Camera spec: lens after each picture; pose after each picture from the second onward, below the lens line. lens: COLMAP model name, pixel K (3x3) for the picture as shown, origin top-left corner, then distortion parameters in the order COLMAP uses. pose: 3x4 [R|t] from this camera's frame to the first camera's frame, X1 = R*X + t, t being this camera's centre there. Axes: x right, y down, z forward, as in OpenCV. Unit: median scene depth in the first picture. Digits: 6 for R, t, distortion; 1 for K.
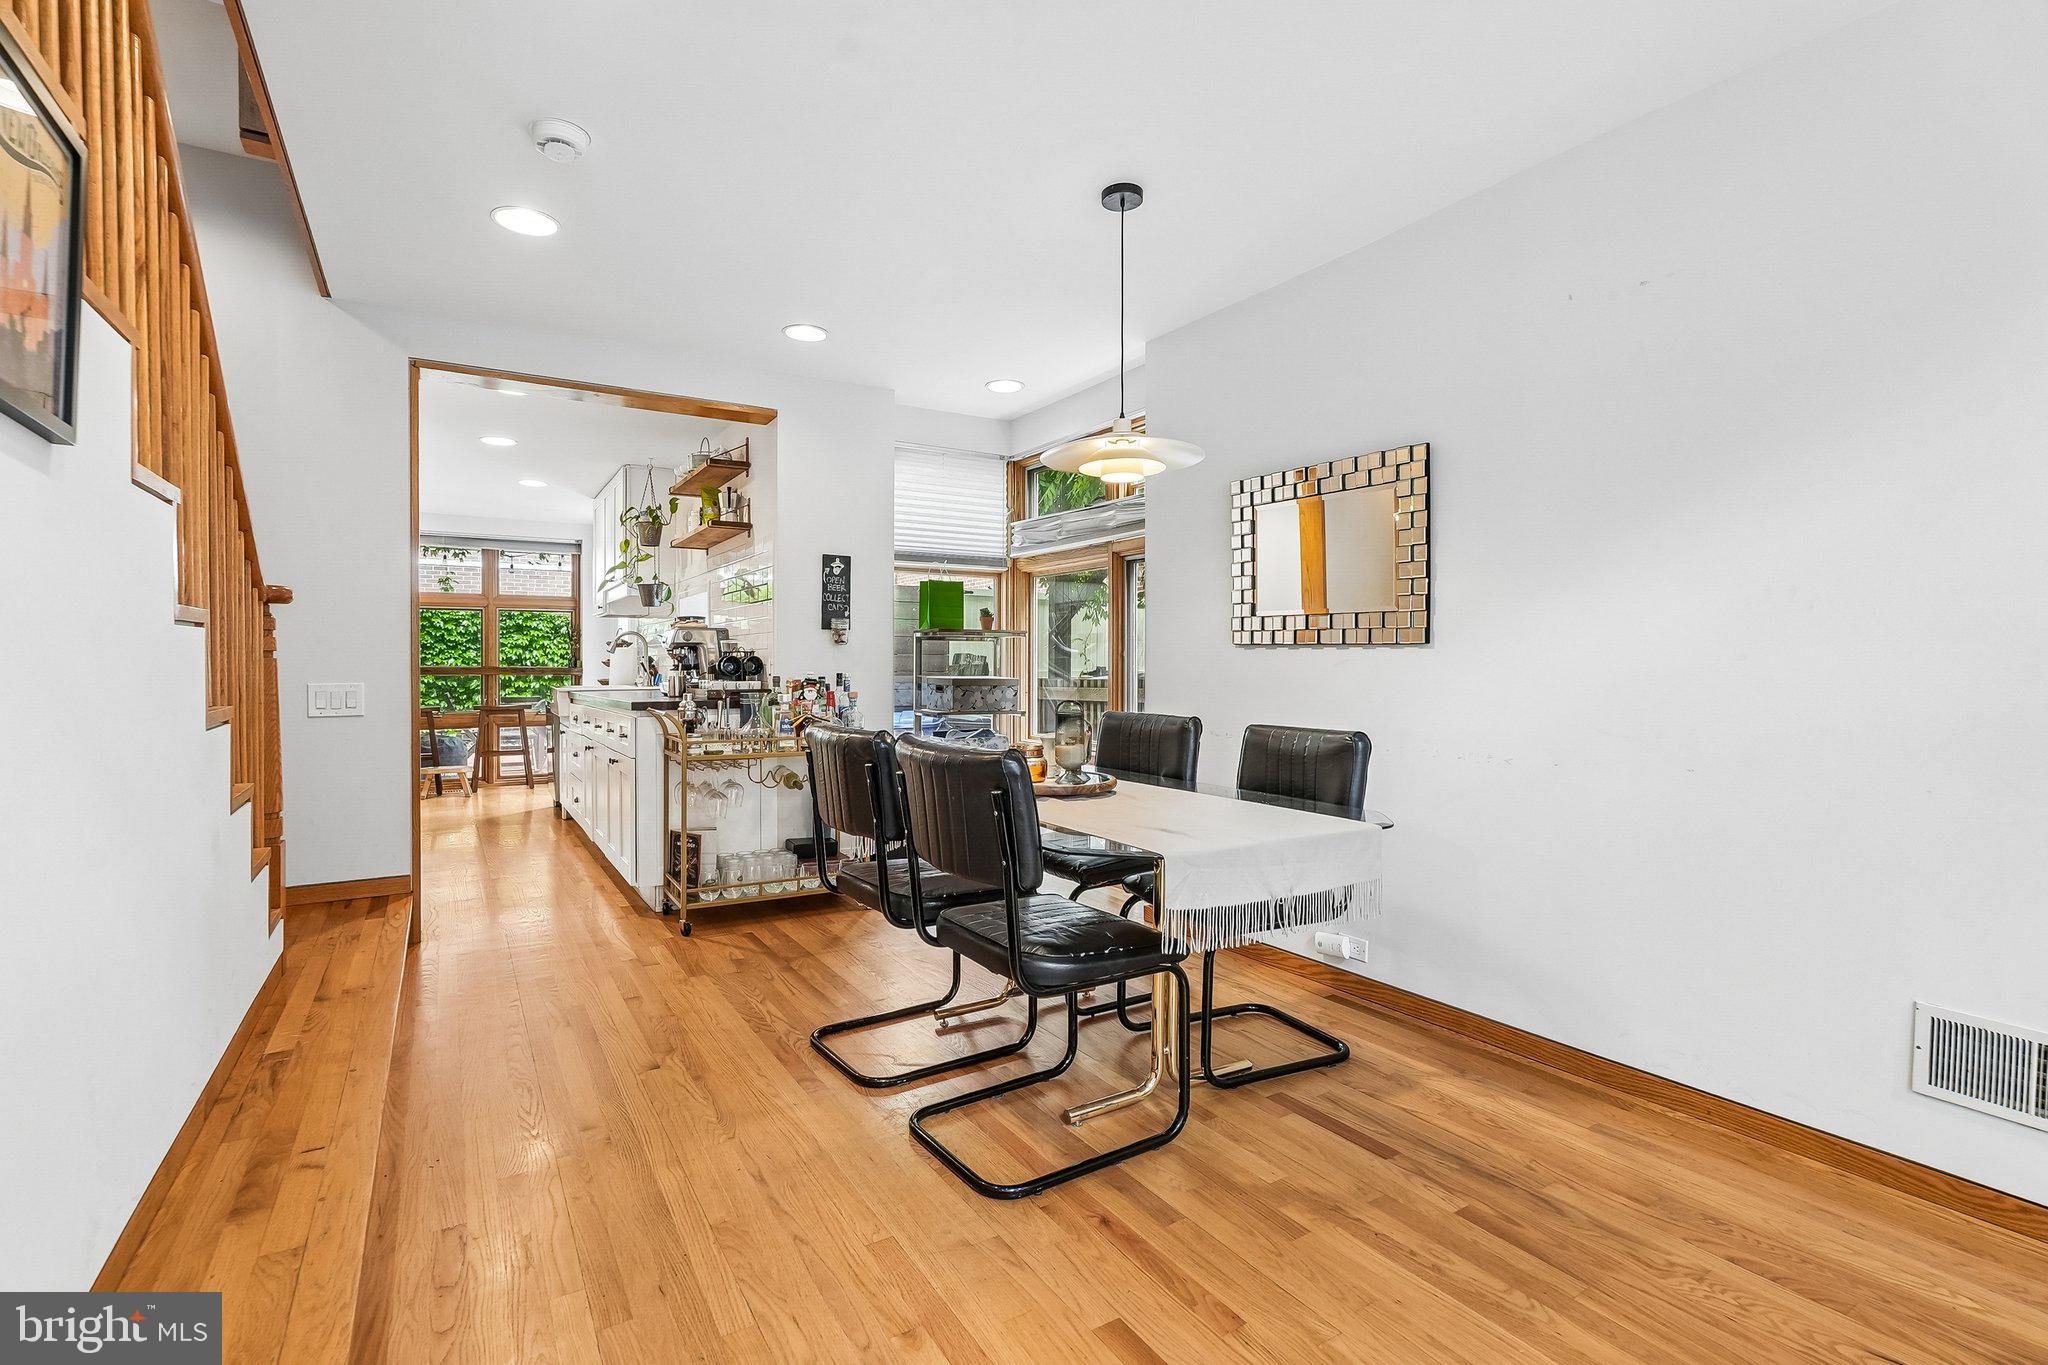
lens RADIAL K [[934.6, 0, 1005.7], [0, 934.6, 667.1], [0, 0, 1]] dist [-0.031440, 0.020934]
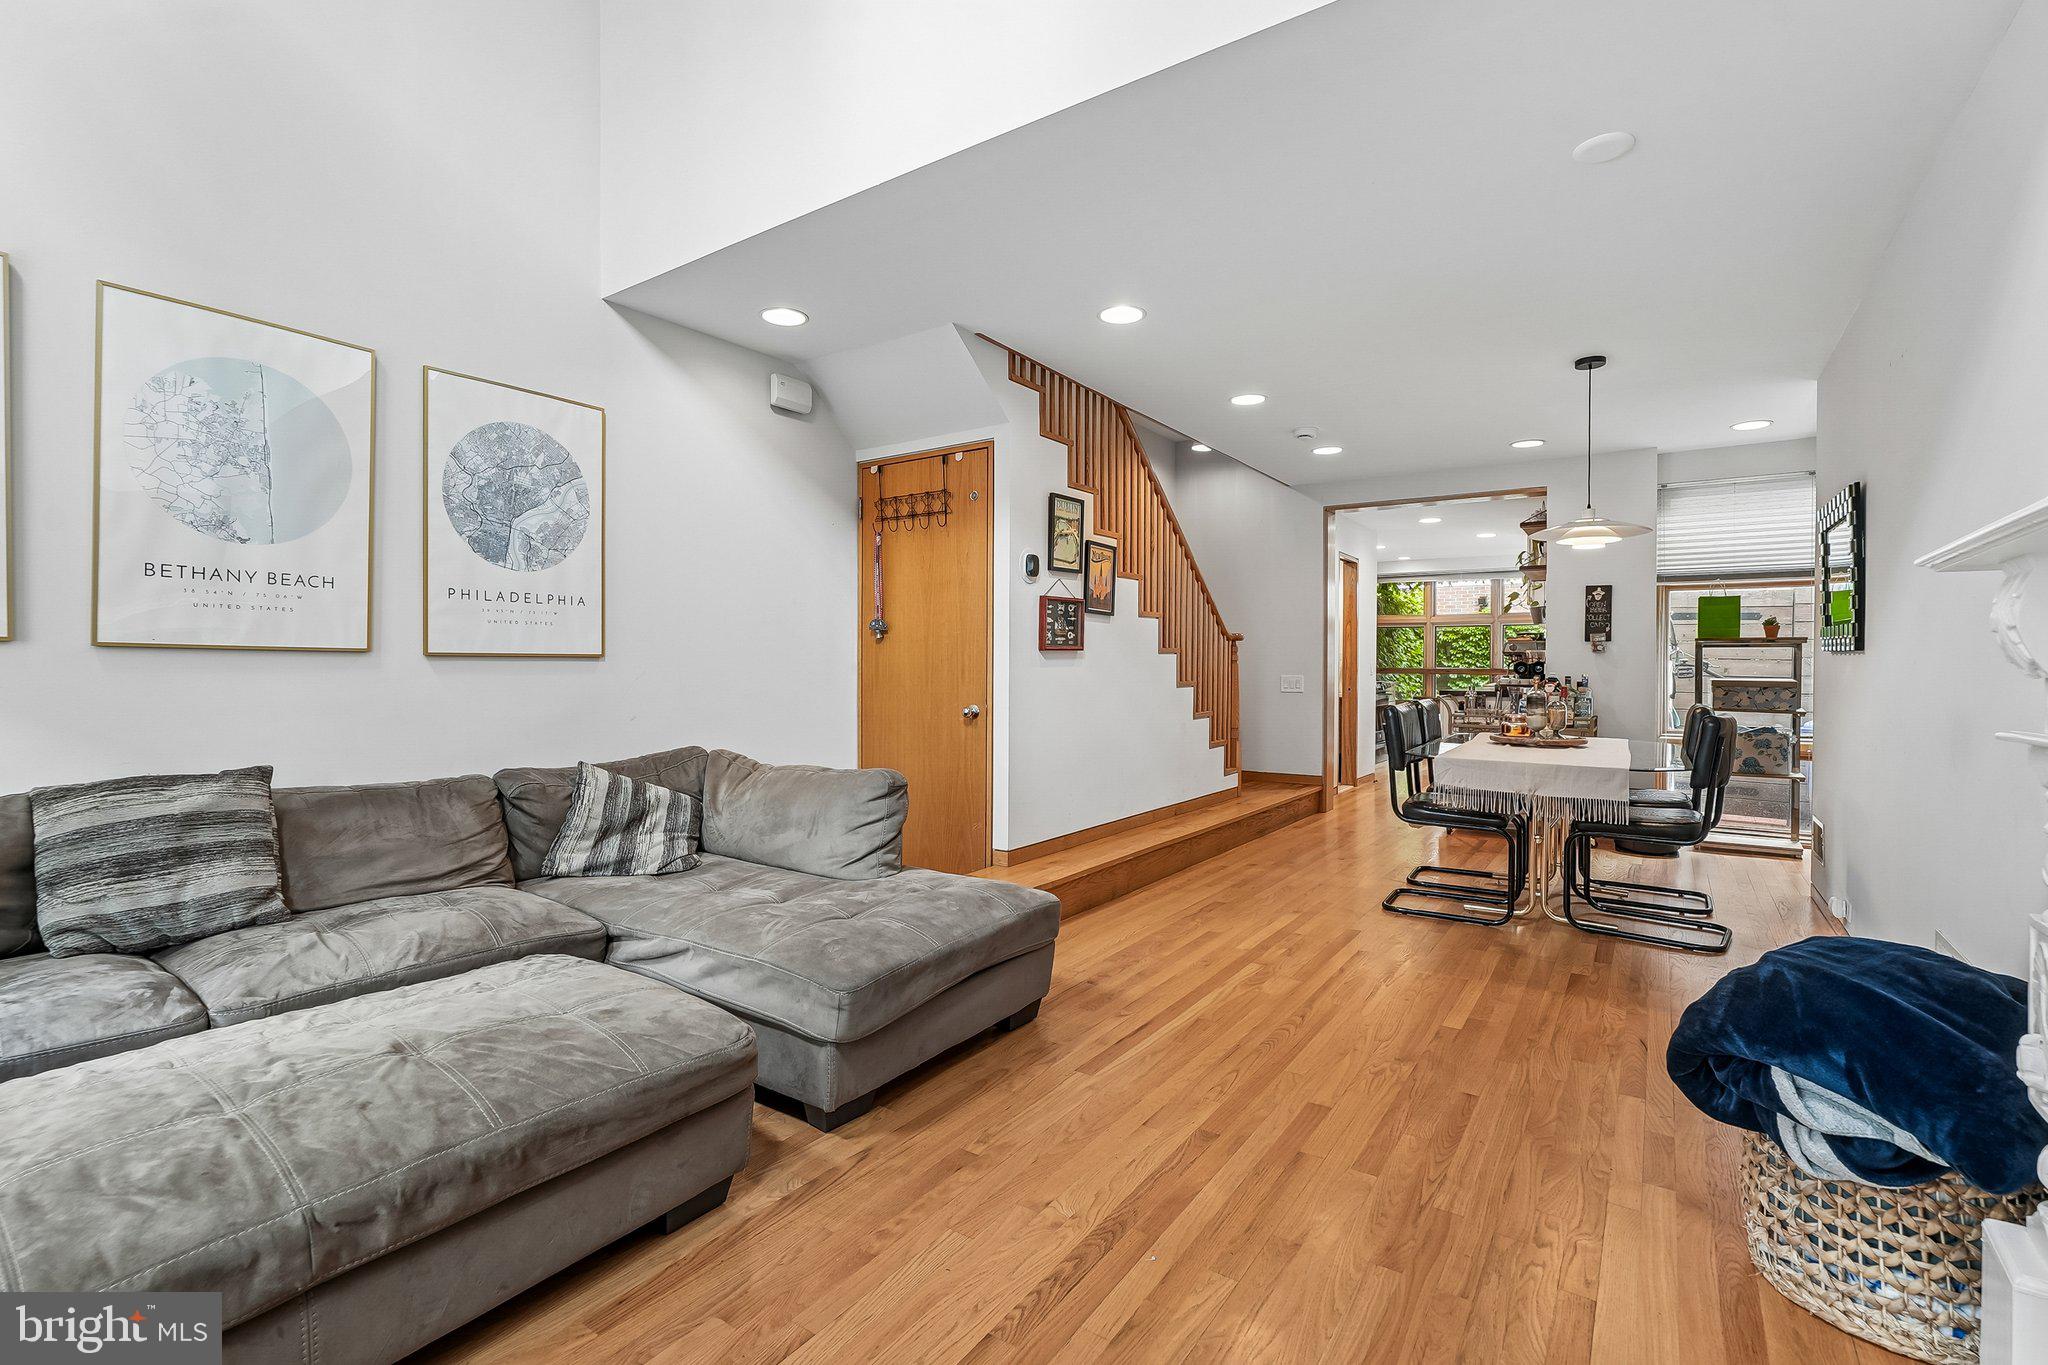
lens RADIAL K [[934.6, 0, 1005.7], [0, 934.6, 667.1], [0, 0, 1]] dist [-0.031440, 0.020934]
pose [[0.401502, 0.003920, -0.915850, 0.625175], [-0.007308, 0.999973, 0.001076, 0.001029], [0.915829, 0.006261, 0.401519, -0.272670]]
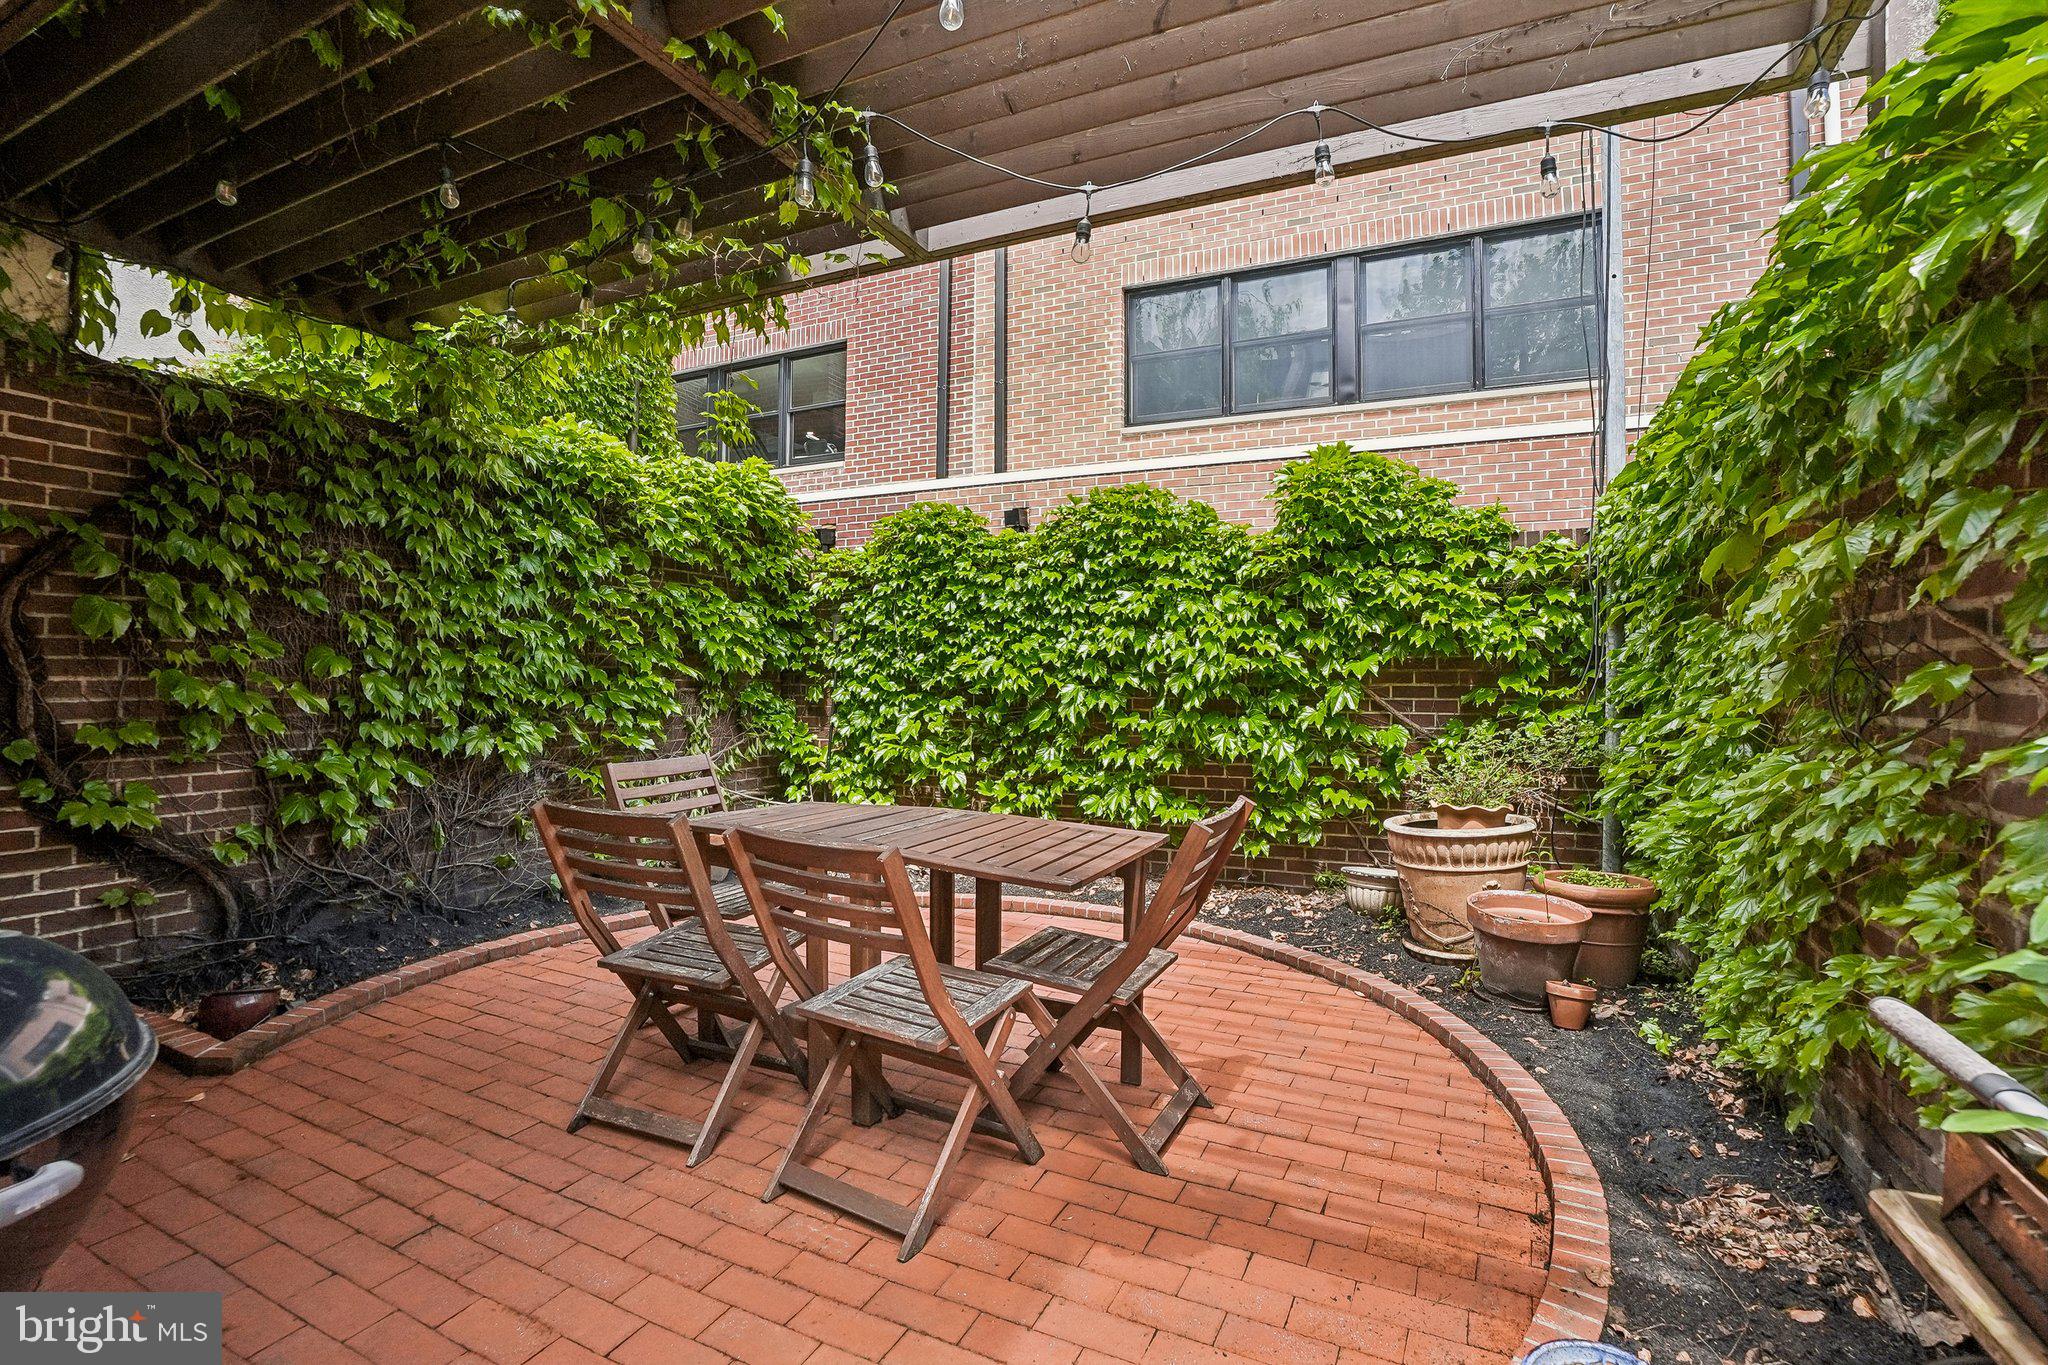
lens RADIAL K [[938.2, 0, 1017.1], [0, 938.2, 669.7], [0, 0, 1]] dist [-0.064934, 0.014436]
pose [[0.549362, -0.006012, -0.835563, -0.624539], [-0.008793, 0.999877, -0.012976, 0.006766], [0.835538, 0.014476, 0.549241, 2.006165]]
